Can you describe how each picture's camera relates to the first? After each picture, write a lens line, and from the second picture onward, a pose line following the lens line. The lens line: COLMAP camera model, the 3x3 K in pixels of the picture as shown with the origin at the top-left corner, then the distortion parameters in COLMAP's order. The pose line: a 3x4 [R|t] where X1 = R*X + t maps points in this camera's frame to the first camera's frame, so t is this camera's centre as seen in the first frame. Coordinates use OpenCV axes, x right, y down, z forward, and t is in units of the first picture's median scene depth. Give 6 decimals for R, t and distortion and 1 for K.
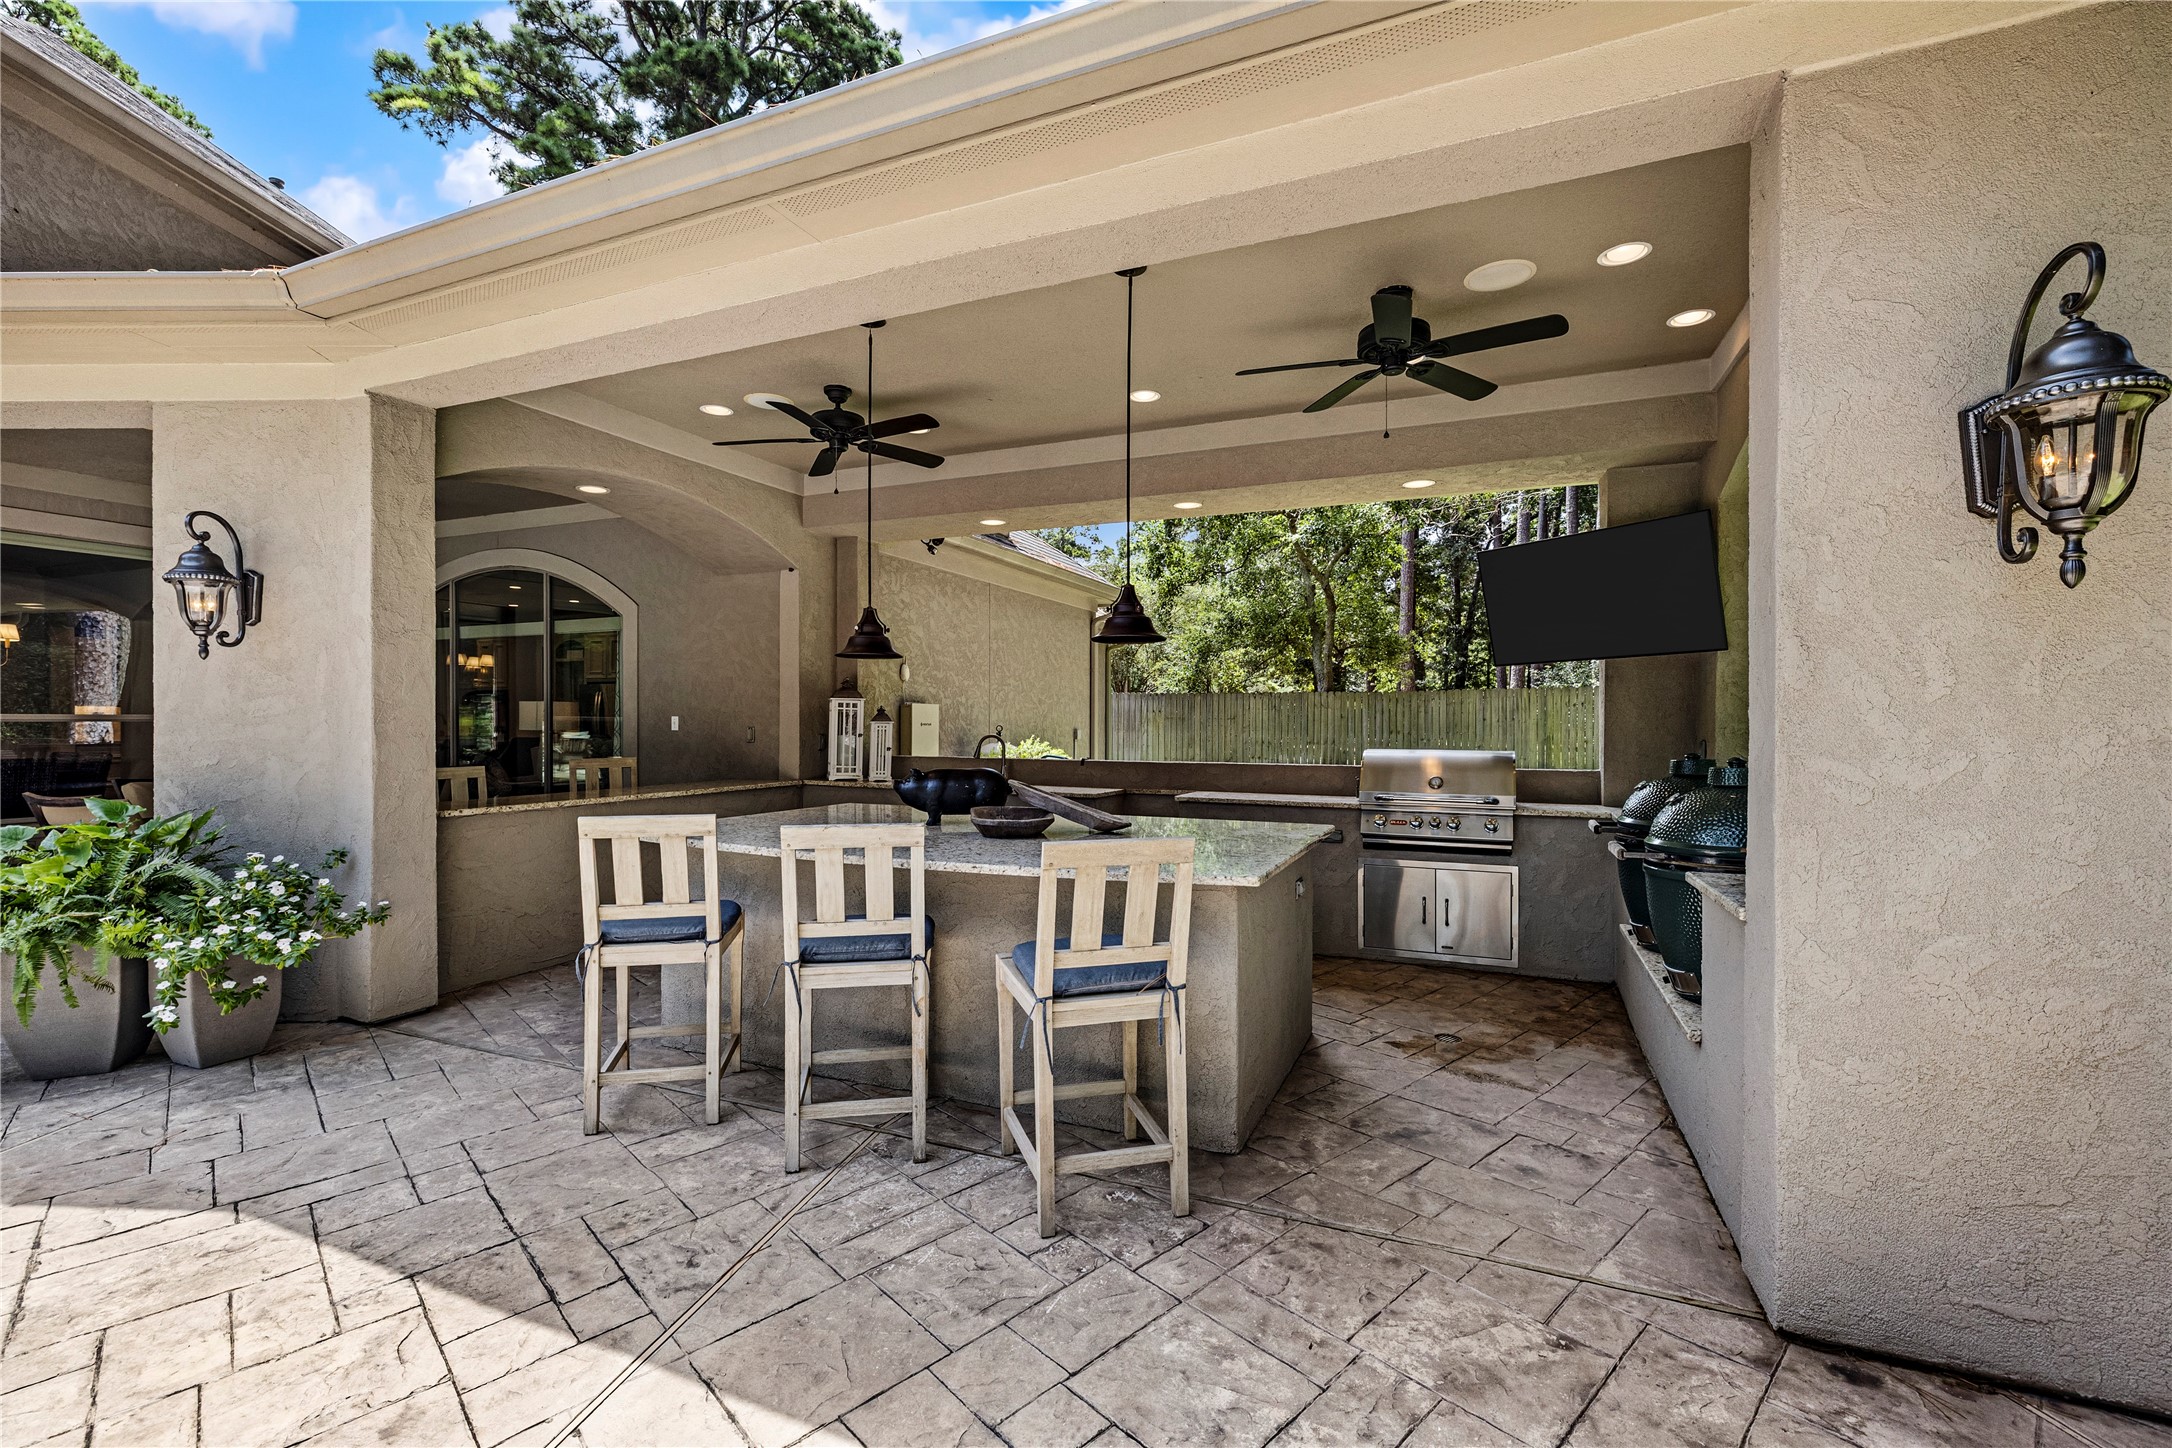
lens RADIAL K [[927.9, 0, 1087.3], [0, 927.9, 723.3], [0, 0, 1]] dist [0.001211, -0.000272]
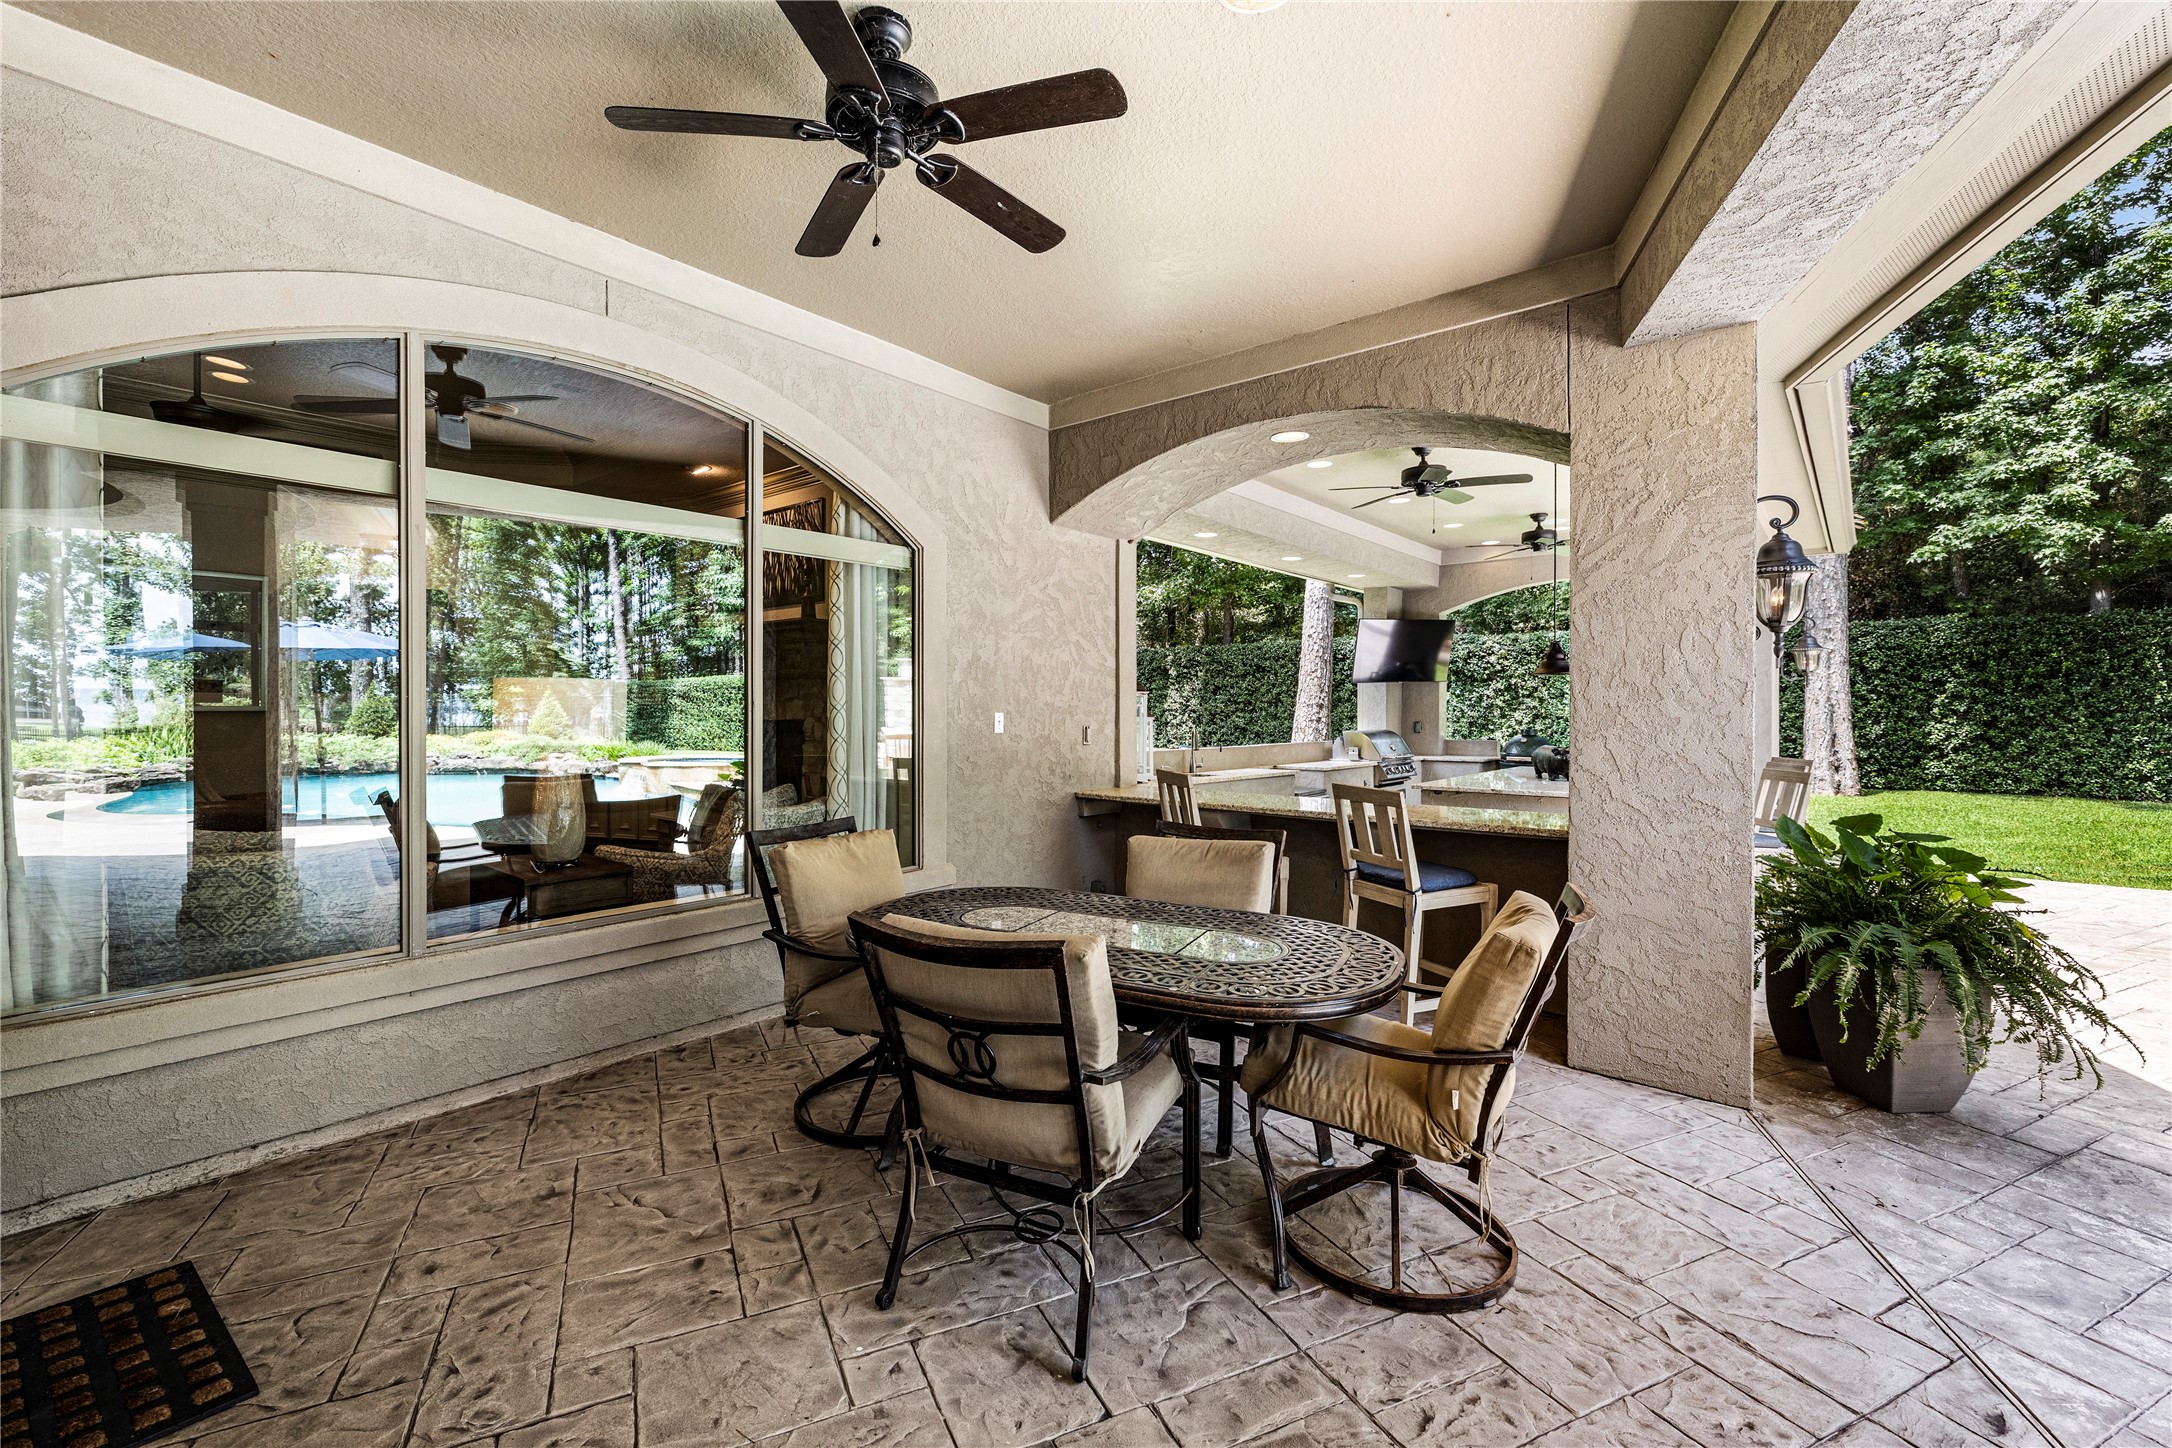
lens RADIAL K [[927.9, 0, 1079.6], [0, 927.9, 710.7], [0, 0, 1]] dist [0.001211, -0.000272]
pose [[0.293099, -0.004708, 0.956070, -1.097340], [-0.001772, 0.999983, 0.005468, -0.012576], [-0.956080, -0.003297, 0.293086, 0.755292]]
